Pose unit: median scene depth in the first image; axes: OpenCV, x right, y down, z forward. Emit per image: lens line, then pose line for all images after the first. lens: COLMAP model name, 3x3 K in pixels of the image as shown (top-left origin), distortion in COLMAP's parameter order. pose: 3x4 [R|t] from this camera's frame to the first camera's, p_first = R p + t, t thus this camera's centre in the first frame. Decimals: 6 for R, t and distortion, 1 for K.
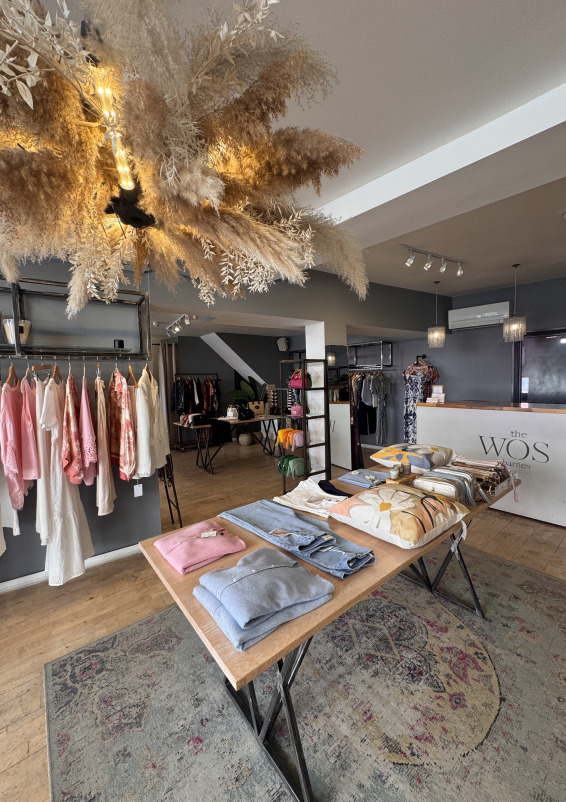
lens RADIAL K [[333.8, 0, 283.0], [0, 333.8, 401.0], [0, 0, 1]] dist [0.000724, 0.000050]
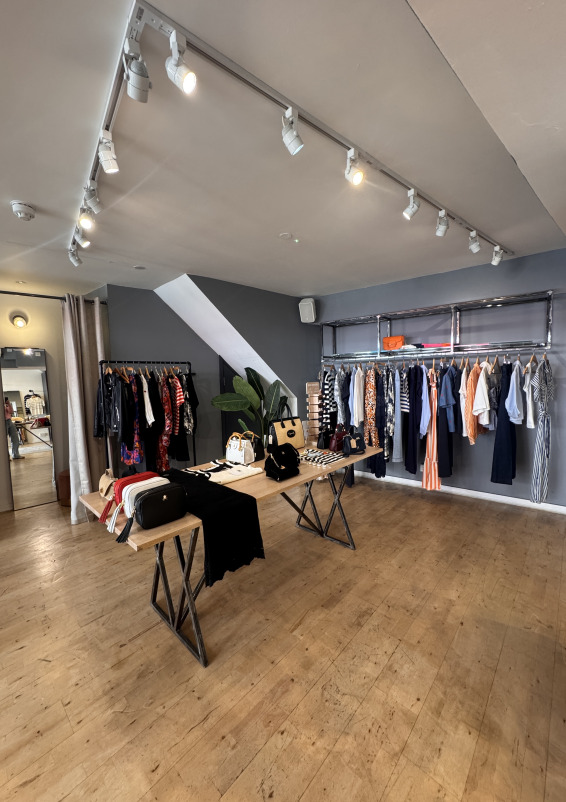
lens RADIAL K [[333.8, 0, 283.0], [0, 333.8, 401.0], [0, 0, 1]] dist [0.000724, 0.000050]
pose [[0.991580, -0.014358, 0.128698, -0.126344], [0.013022, 0.999852, 0.011214, -0.026225], [-0.128840, -0.009444, 0.991620, 0.487269]]
